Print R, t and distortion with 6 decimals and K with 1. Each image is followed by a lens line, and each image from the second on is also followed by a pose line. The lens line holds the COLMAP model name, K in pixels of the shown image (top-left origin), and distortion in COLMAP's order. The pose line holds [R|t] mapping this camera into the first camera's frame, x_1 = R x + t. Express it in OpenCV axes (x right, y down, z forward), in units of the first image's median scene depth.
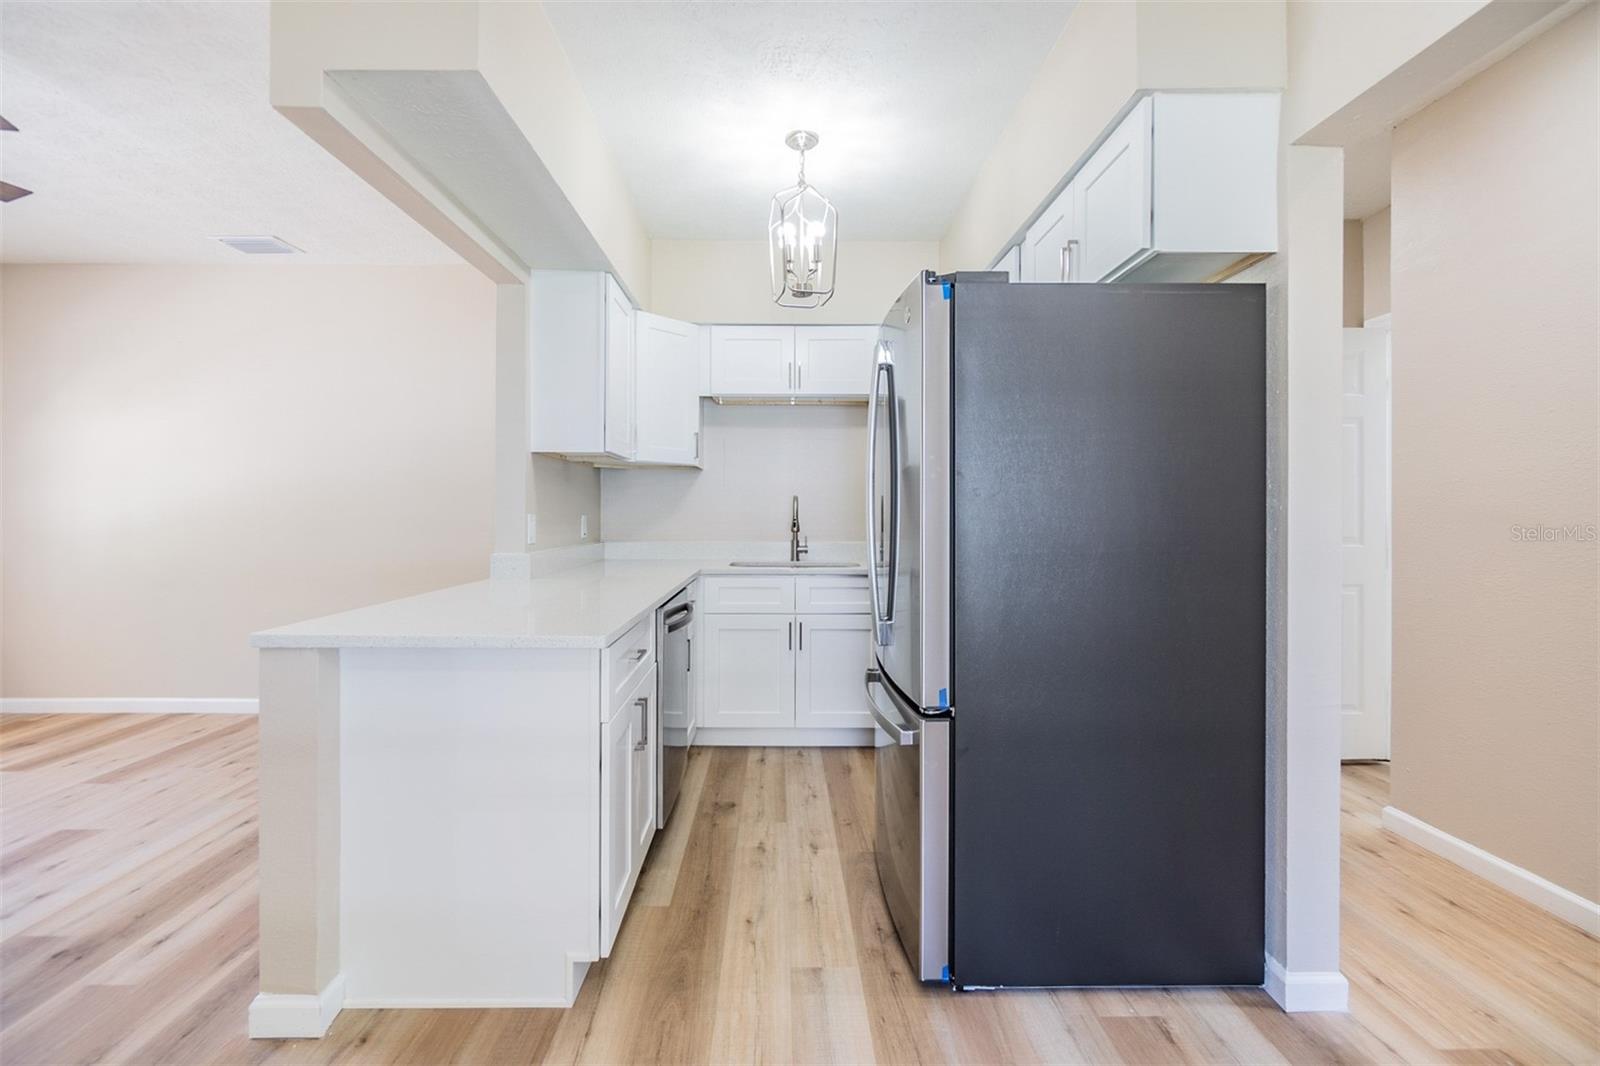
lens RADIAL K [[699.8, 0, 791.8], [0, 699.8, 514.6], [0, 0, 1]] dist [-0.004872, 0.000287]
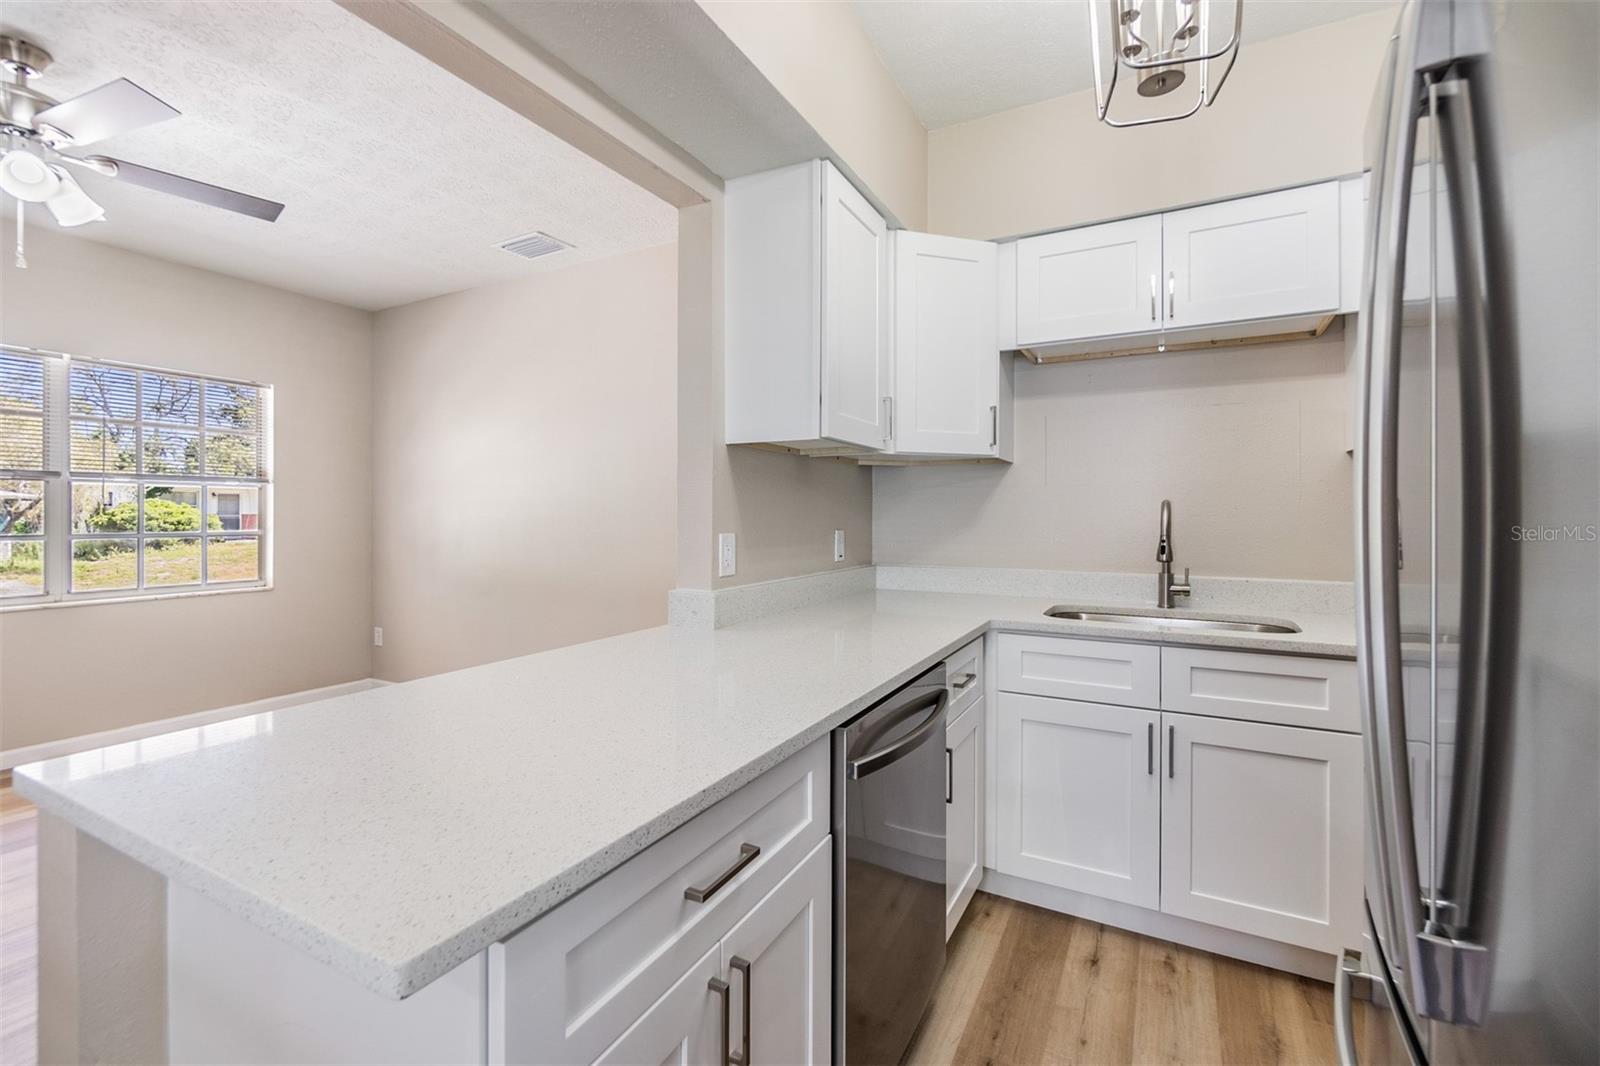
lens RADIAL K [[698.7, 0, 795.4], [0, 698.7, 514.5], [0, 0, 1]] dist [-0.003434, -0.000156]
pose [[0.872634, -0.000978, -0.488373, 0.026242], [-0.000176, 0.999997, -0.002317, -0.017288], [0.488374, 0.002108, 0.872632, 0.414980]]
